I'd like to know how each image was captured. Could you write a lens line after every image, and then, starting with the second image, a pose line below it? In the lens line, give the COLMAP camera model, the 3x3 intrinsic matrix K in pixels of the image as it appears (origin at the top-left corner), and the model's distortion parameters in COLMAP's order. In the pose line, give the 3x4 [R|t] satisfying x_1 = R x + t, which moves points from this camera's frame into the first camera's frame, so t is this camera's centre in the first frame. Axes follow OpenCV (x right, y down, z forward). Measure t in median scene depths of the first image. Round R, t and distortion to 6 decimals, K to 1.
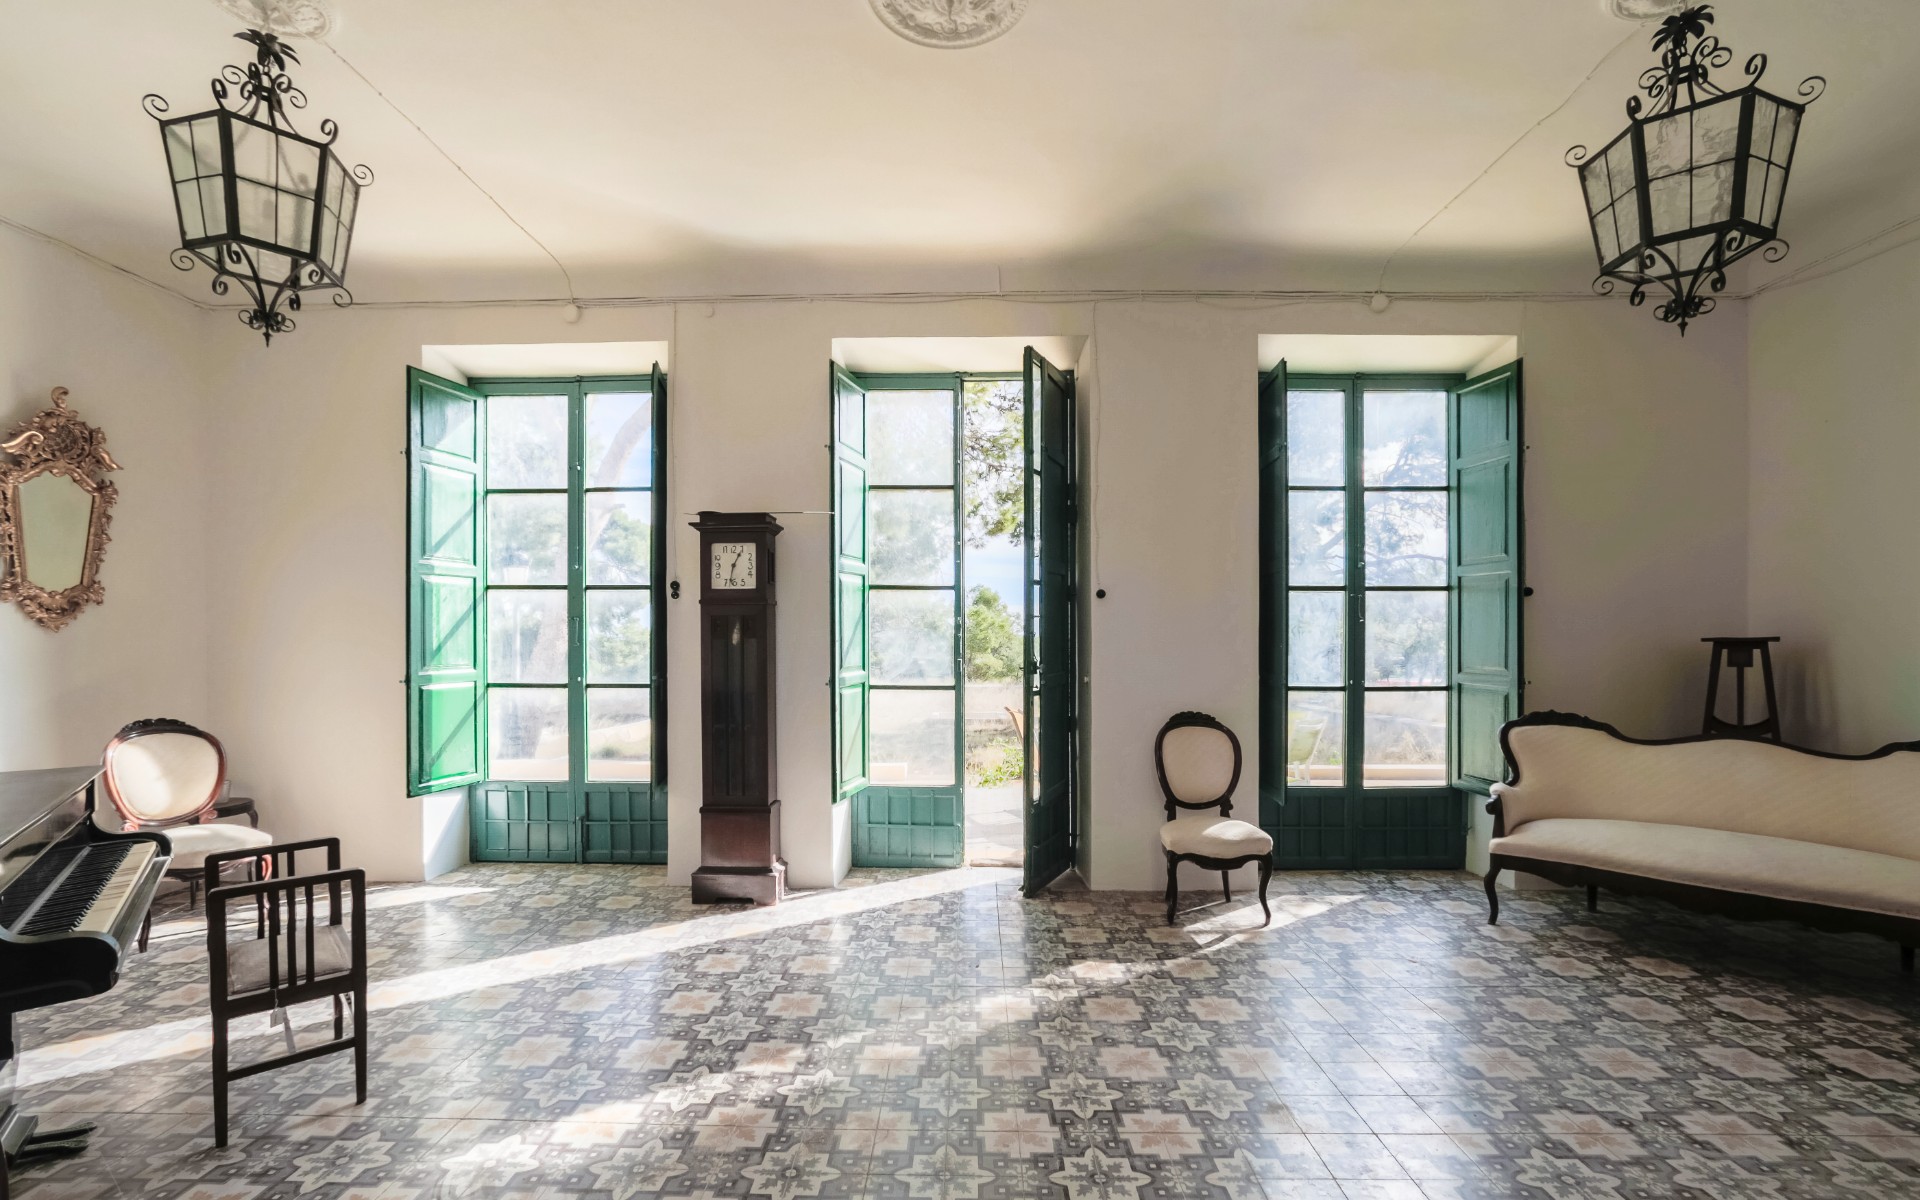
lens RADIAL K [[867.9, 0, 962.1], [0, 867.9, 645.2], [0, 0, 1]] dist [-0.018652, 0.008719]
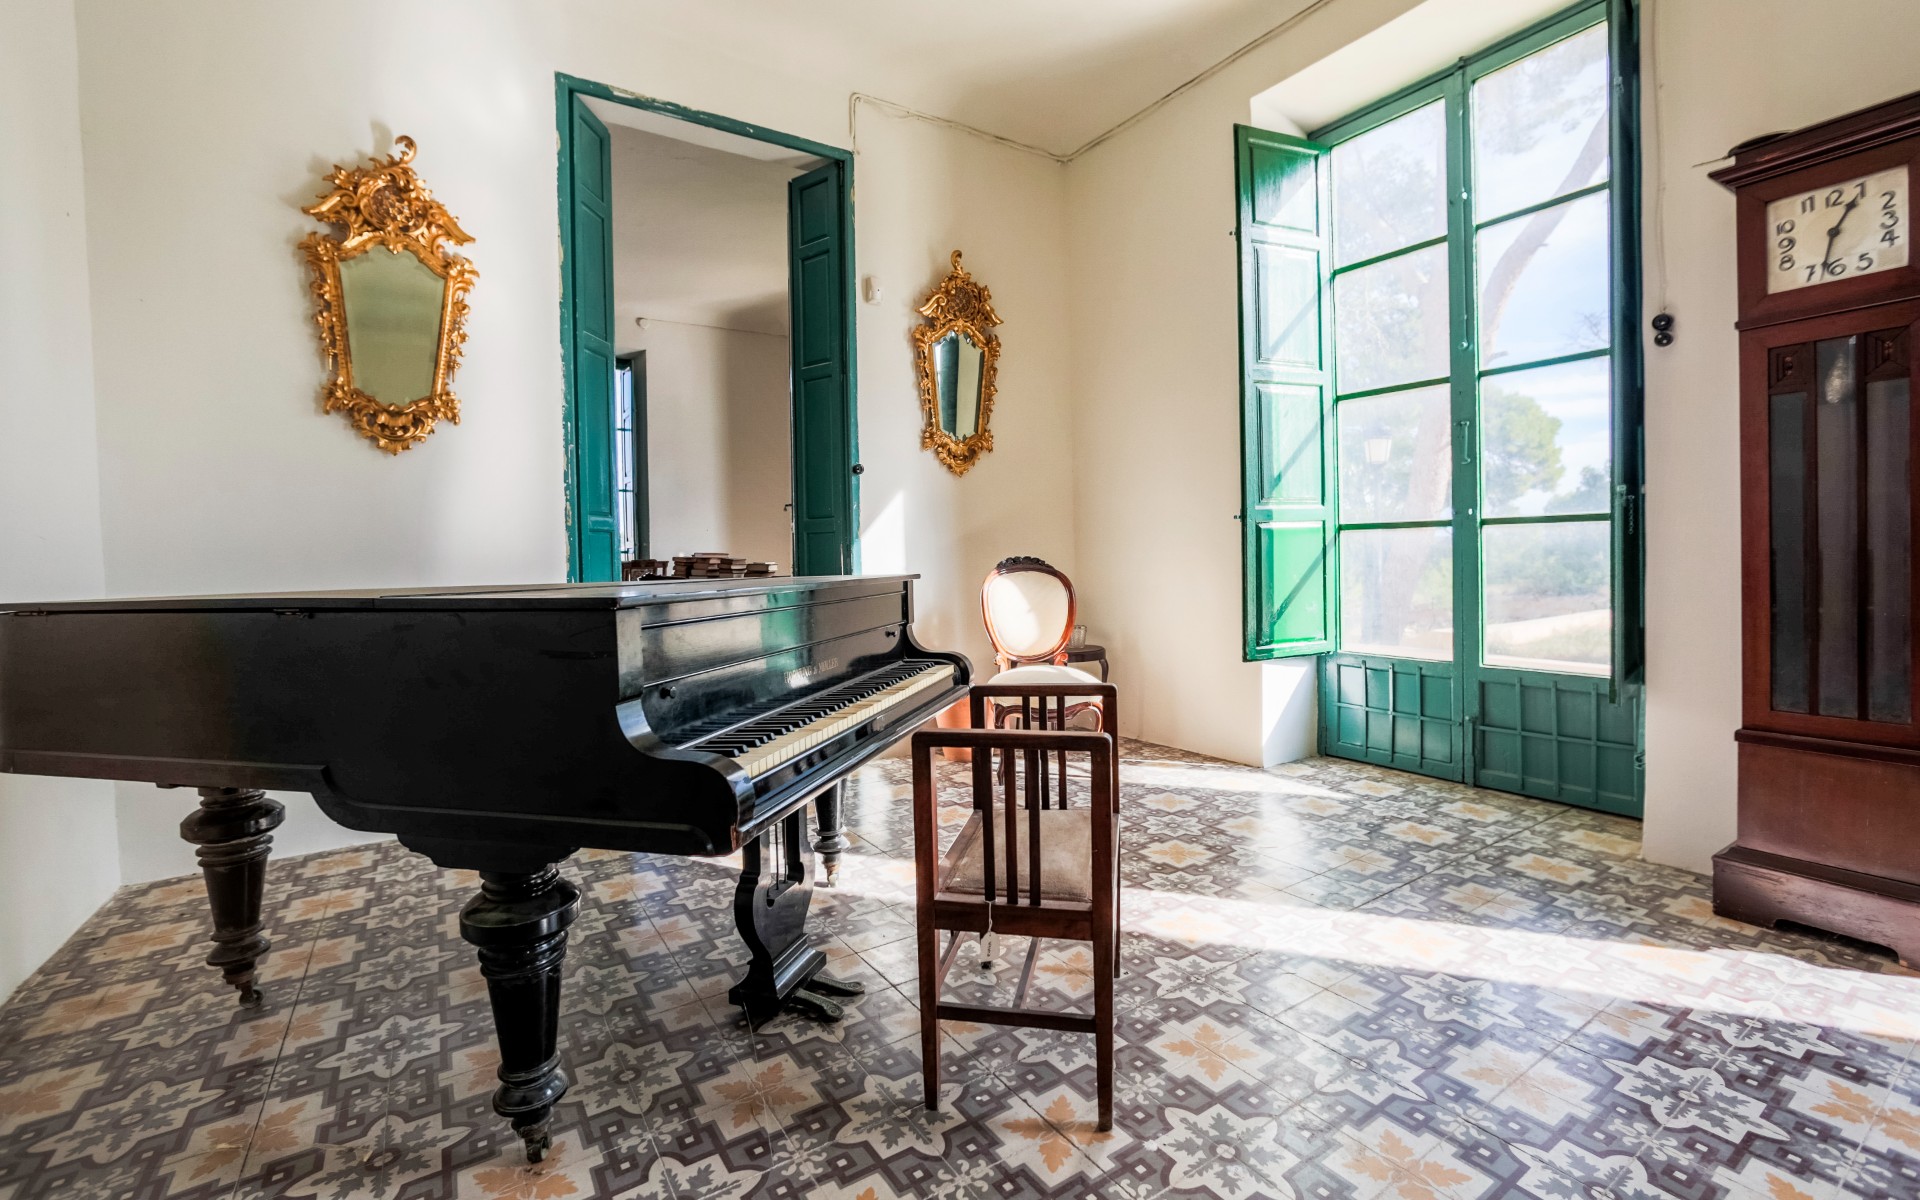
lens RADIAL K [[782.9, 0, 969.8], [0, 782.9, 570.8], [0, 0, 1]] dist [-0.020151, 0.005113]
pose [[0.571711, 0.001511, -0.820454, -0.187056], [0.009116, 0.999925, 0.008195, 0.084168], [0.820404, -0.012165, 0.571654, 0.369935]]
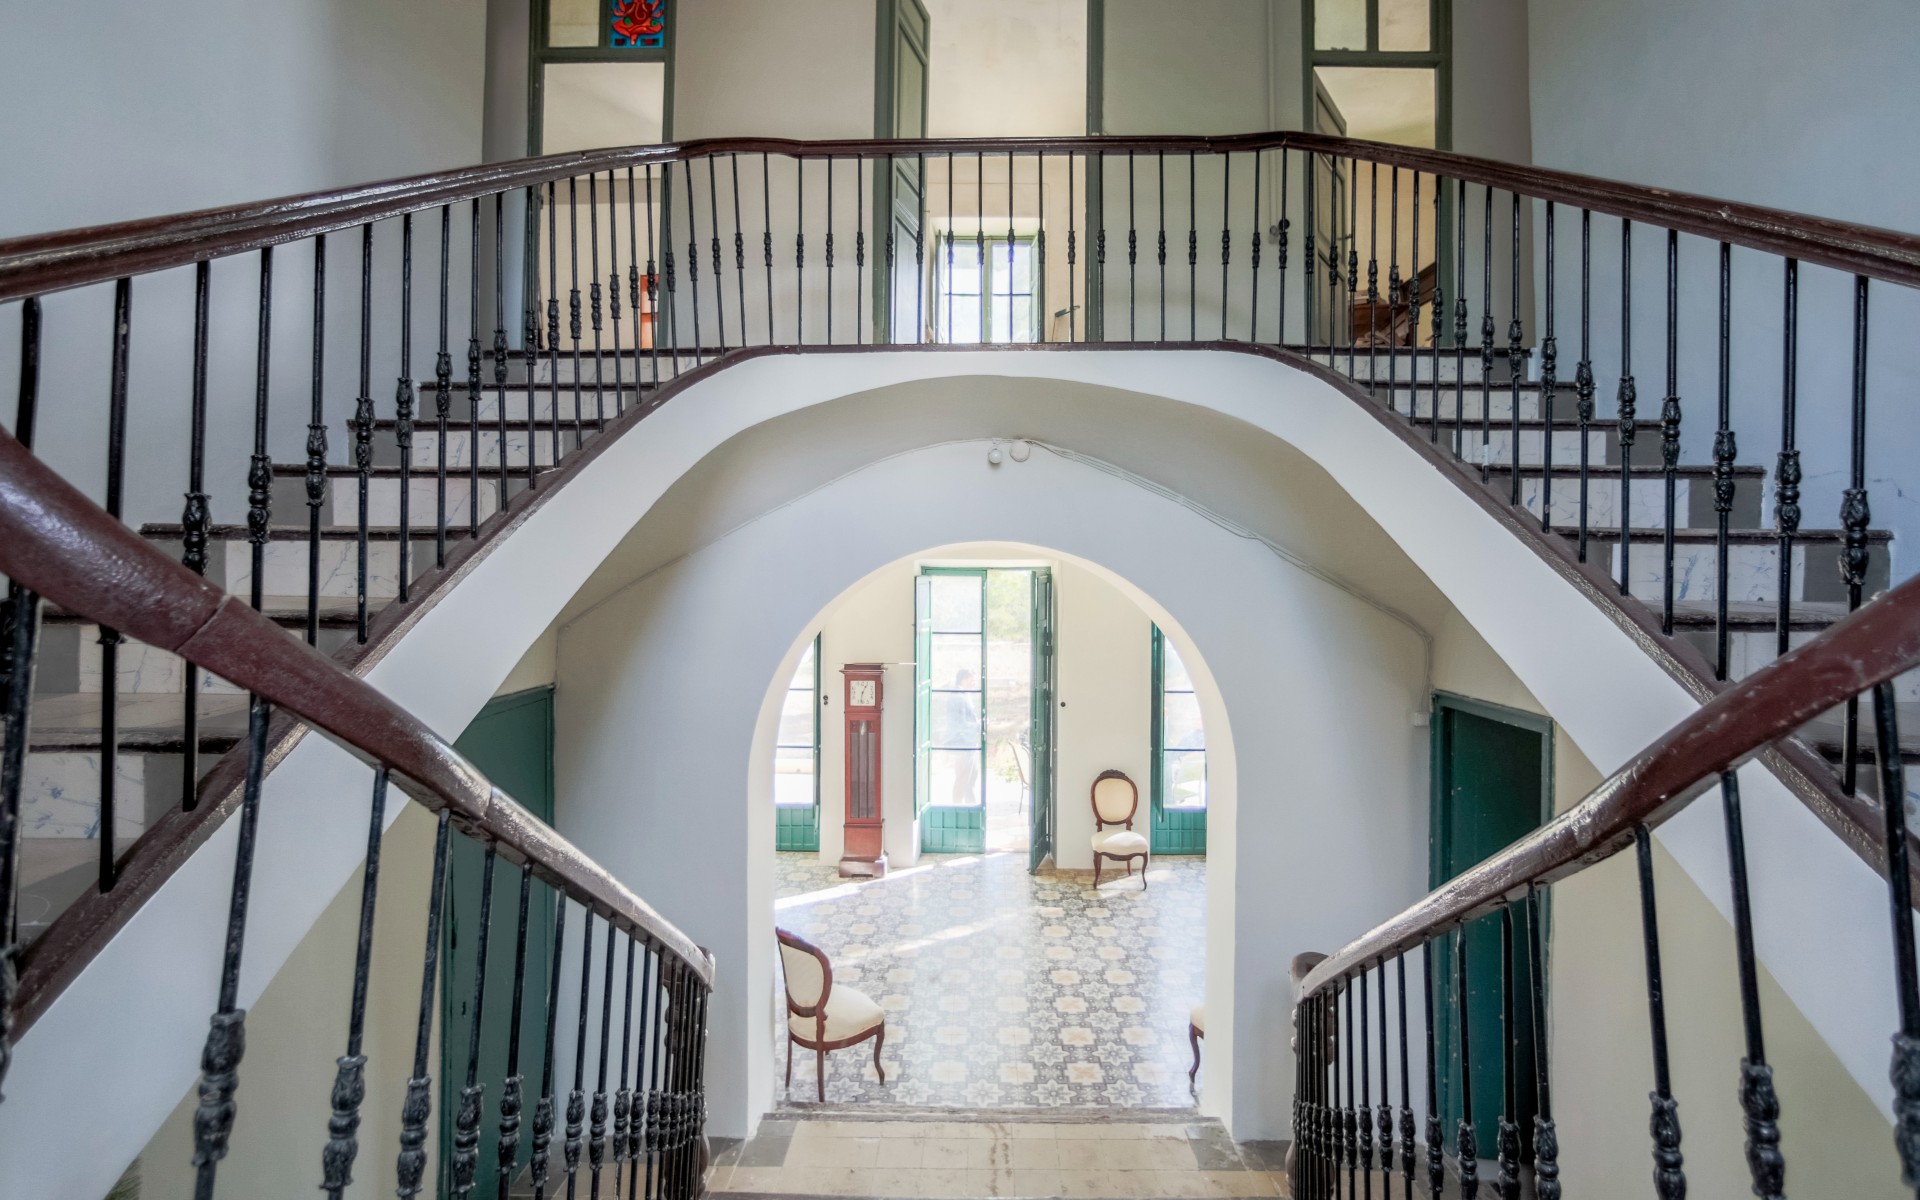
lens RADIAL K [[867.9, 0, 994.3], [0, 867.9, 576.1], [0, 0, 1]] dist [-0.018652, 0.008719]
pose [[0.999795, 0.005192, 0.019551, -0.020955], [-0.004998, 0.999938, -0.009939, -0.319064], [-0.019602, 0.009839, 0.999759, -0.836899]]
